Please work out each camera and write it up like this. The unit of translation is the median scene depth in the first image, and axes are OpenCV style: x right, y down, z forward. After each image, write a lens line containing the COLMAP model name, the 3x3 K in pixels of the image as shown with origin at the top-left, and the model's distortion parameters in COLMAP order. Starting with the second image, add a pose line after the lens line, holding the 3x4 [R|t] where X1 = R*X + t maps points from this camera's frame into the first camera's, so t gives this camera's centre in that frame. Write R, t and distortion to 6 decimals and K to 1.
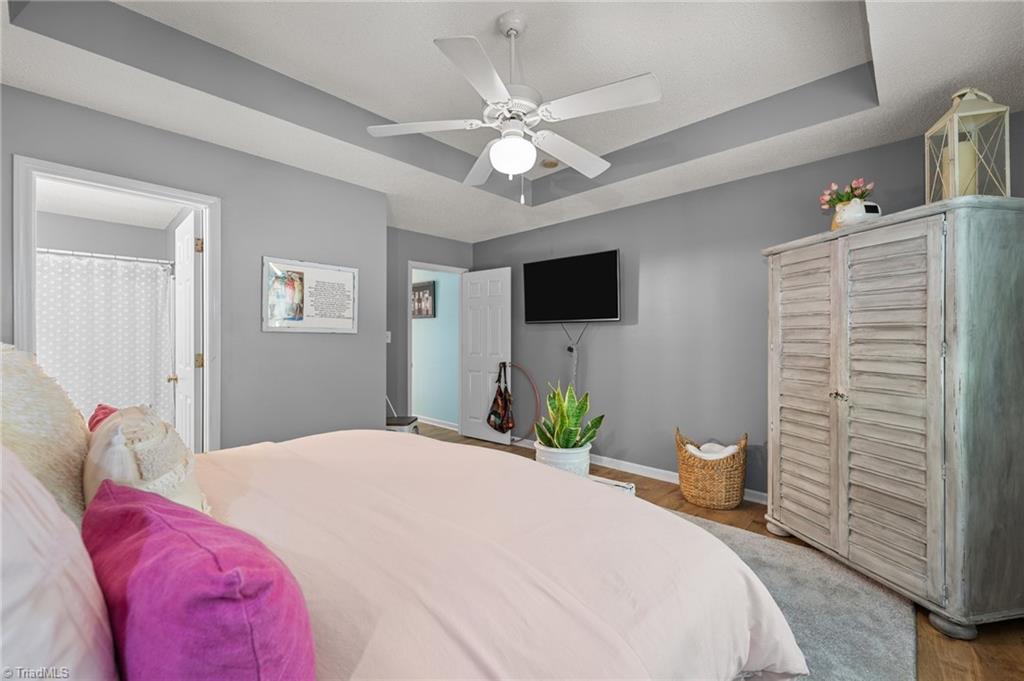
lens RADIAL K [[419.4, 0, 512.4], [0, 419.4, 339.5], [0, 0, 1]] dist [-0.001271, 0.000047]
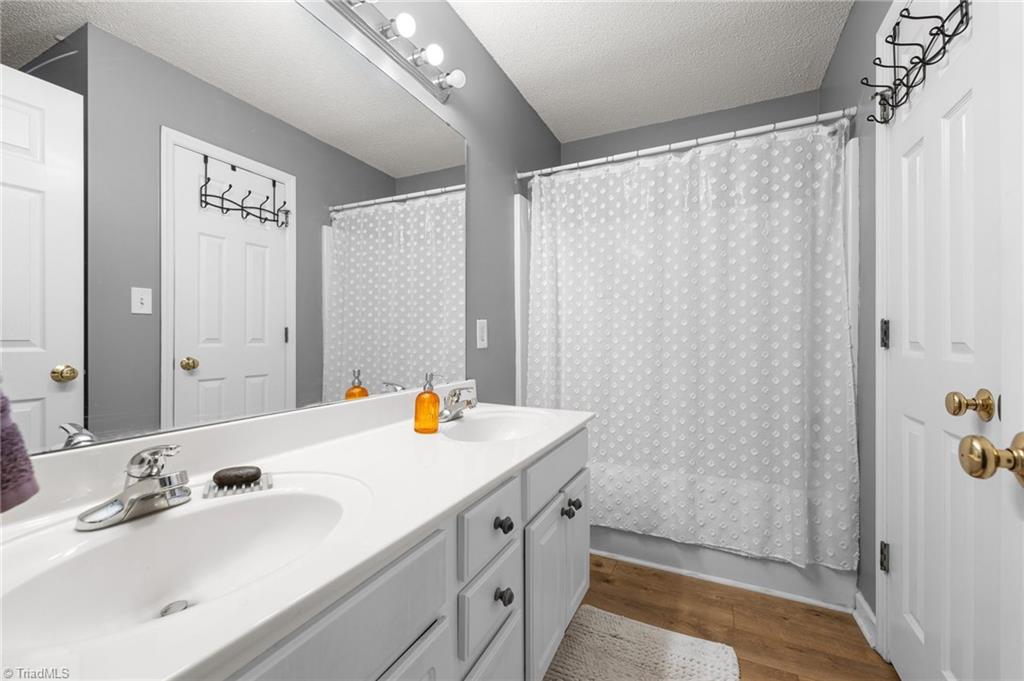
lens RADIAL K [[419.4, 0, 512.7], [0, 419.4, 336.3], [0, 0, 1]] dist [-0.001271, 0.000047]
pose [[0.334089, 0.002628, -0.942538, -0.552732], [0.000049, 0.999996, 0.002805, 0.031767], [0.942541, -0.000984, 0.334088, 0.571733]]
